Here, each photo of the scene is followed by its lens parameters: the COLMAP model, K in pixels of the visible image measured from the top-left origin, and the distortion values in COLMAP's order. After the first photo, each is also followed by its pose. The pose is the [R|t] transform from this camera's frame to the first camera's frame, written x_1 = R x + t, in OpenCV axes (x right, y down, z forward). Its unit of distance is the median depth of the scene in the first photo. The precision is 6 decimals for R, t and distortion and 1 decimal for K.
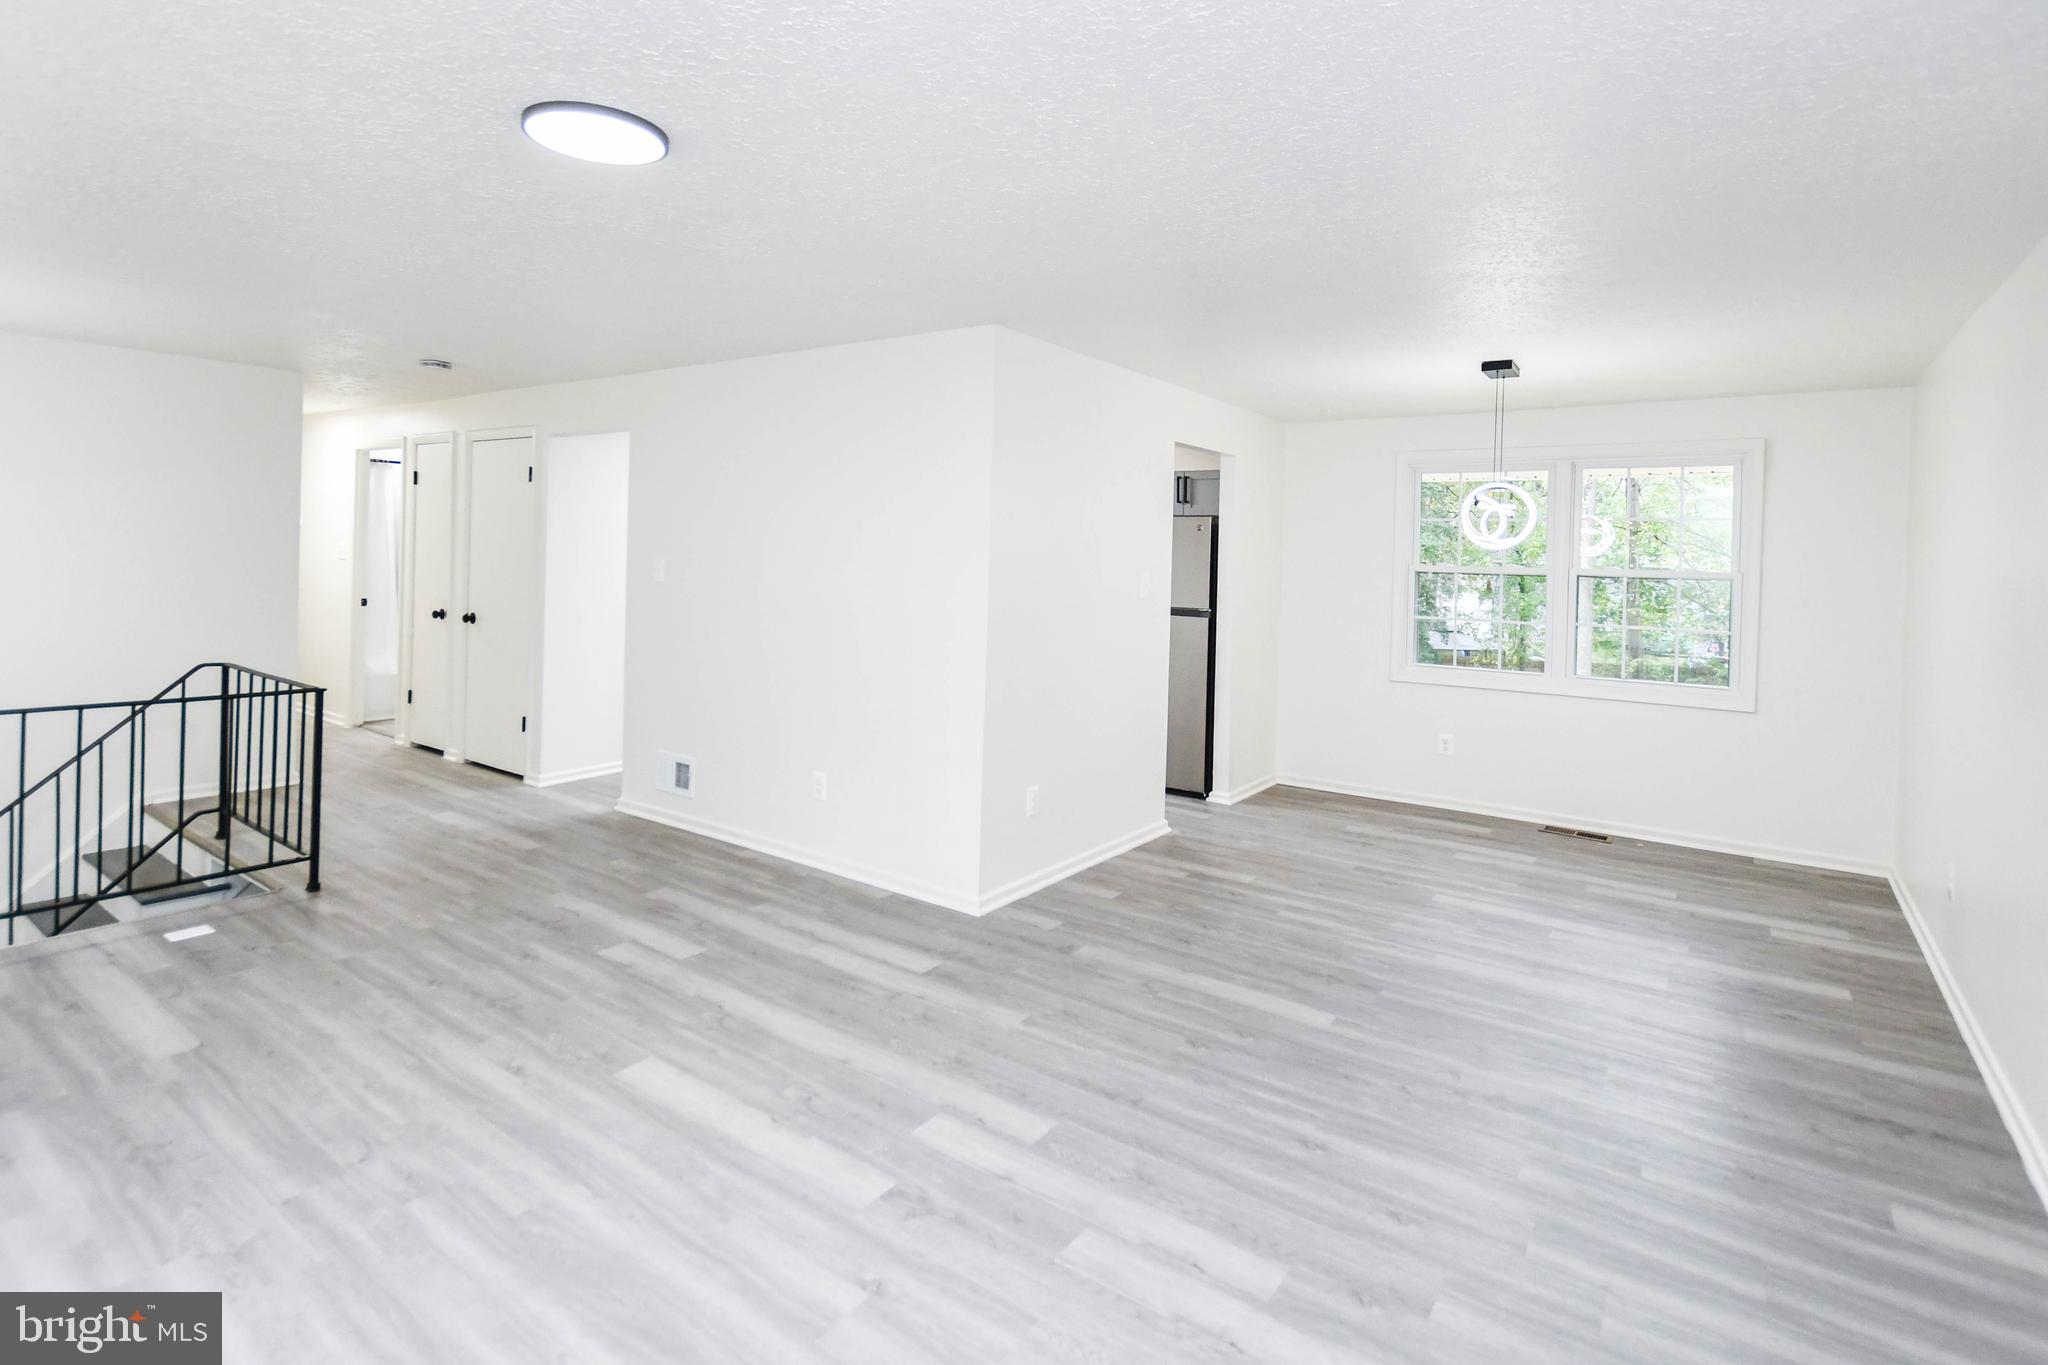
lens RADIAL K [[981.8, 0, 1022.2], [0, 981.8, 544.5], [0, 0, 1]] dist [-0.000449, -0.000117]
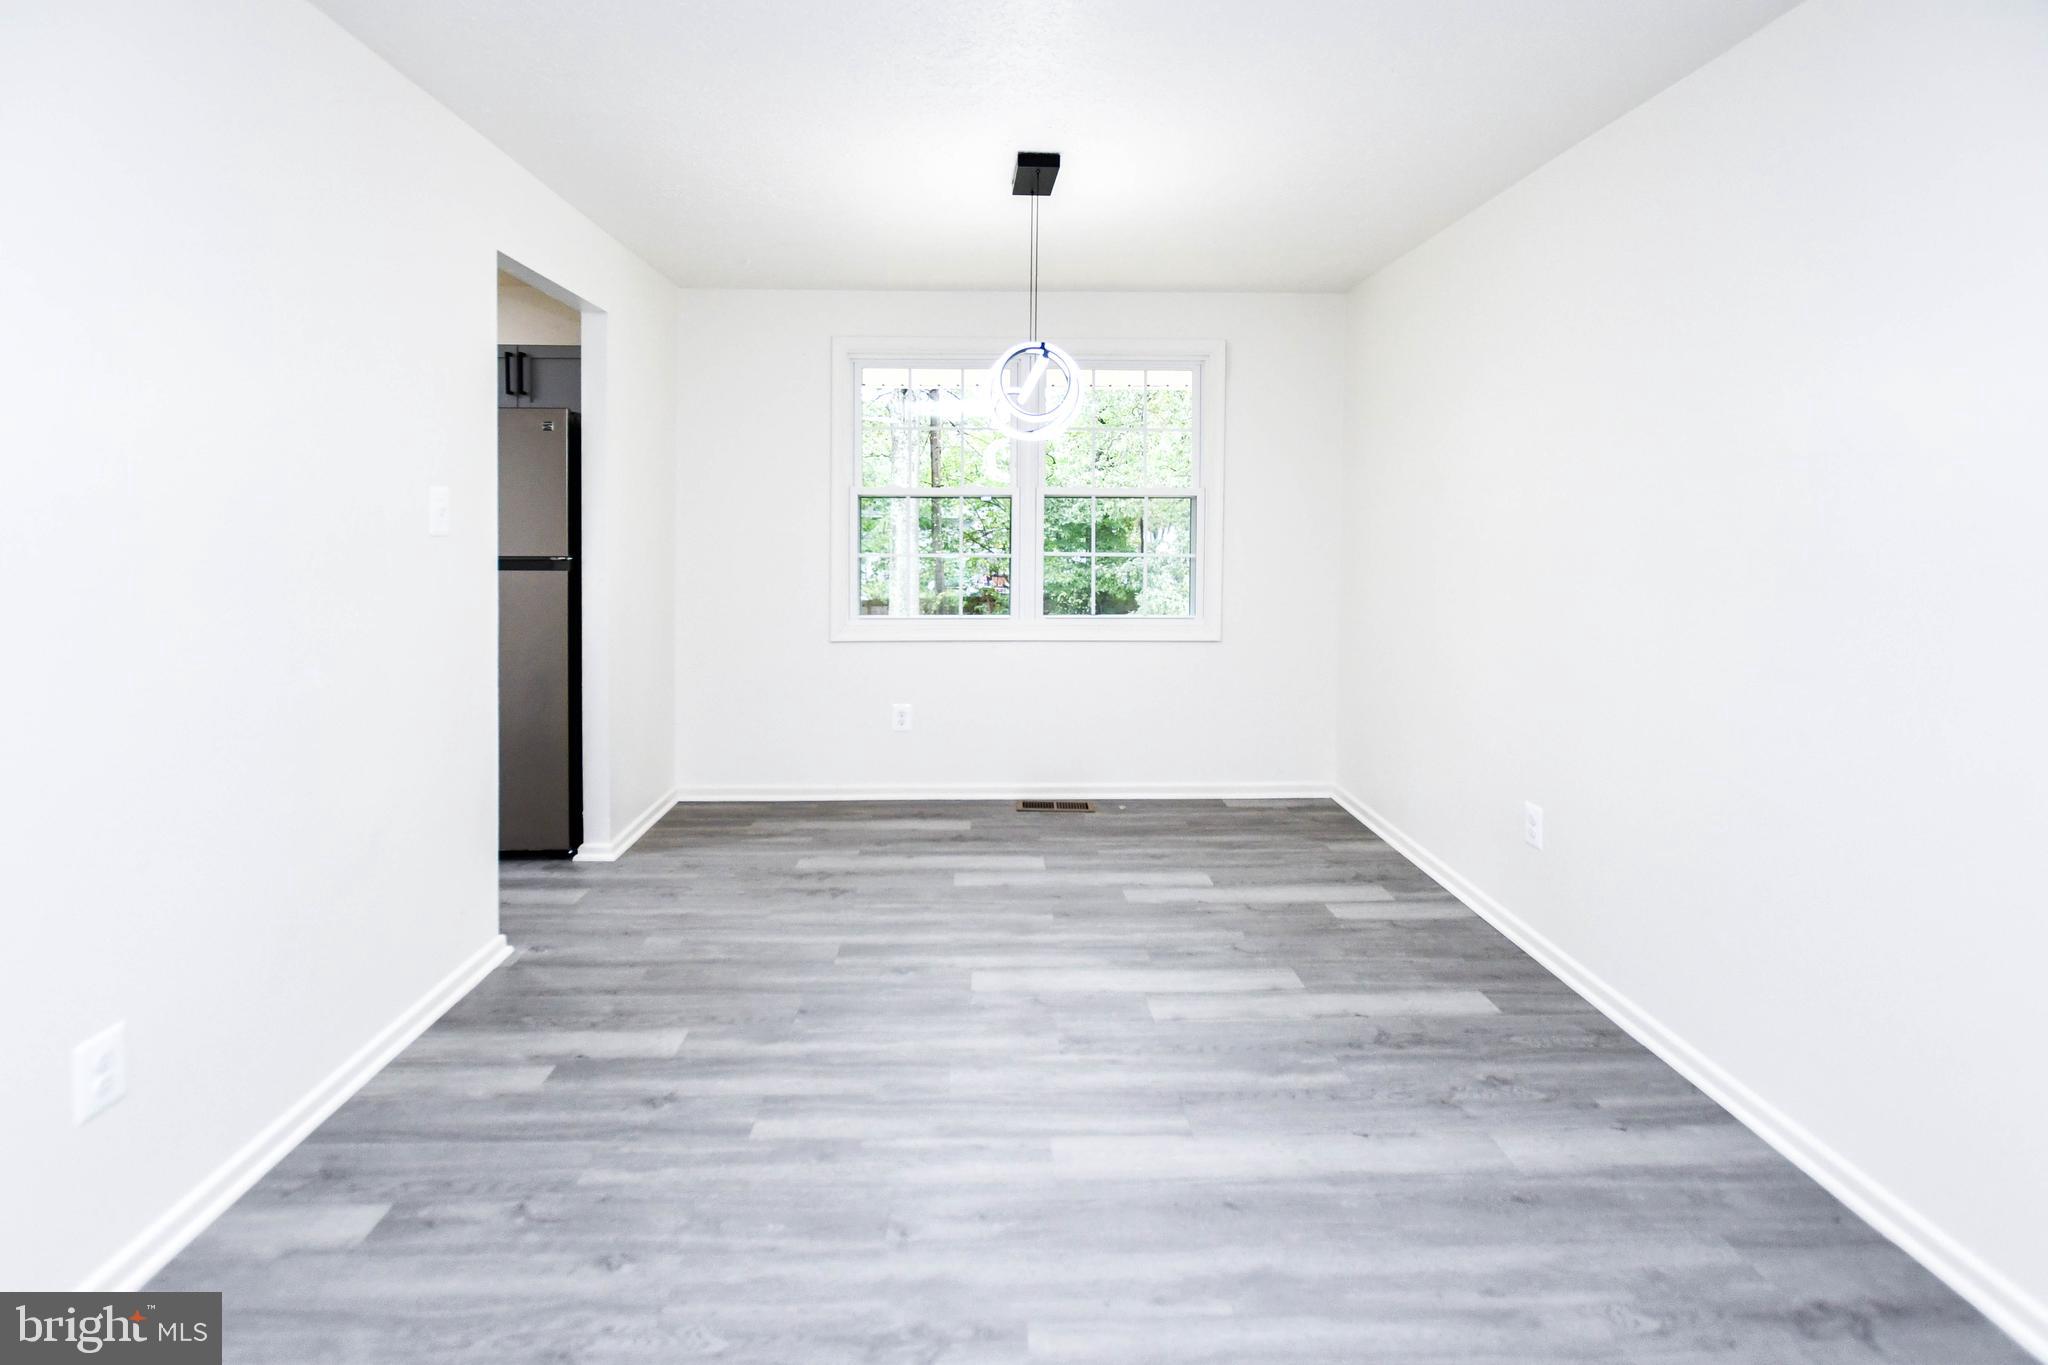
lens RADIAL K [[981.8, 0, 1022.2], [0, 981.8, 544.5], [0, 0, 1]] dist [-0.000449, -0.000117]
pose [[0.803809, -0.035317, 0.593838, 0.061065], [0.007854, 0.998779, 0.048770, 0.035345], [-0.594836, -0.034538, 0.803105, 0.385151]]
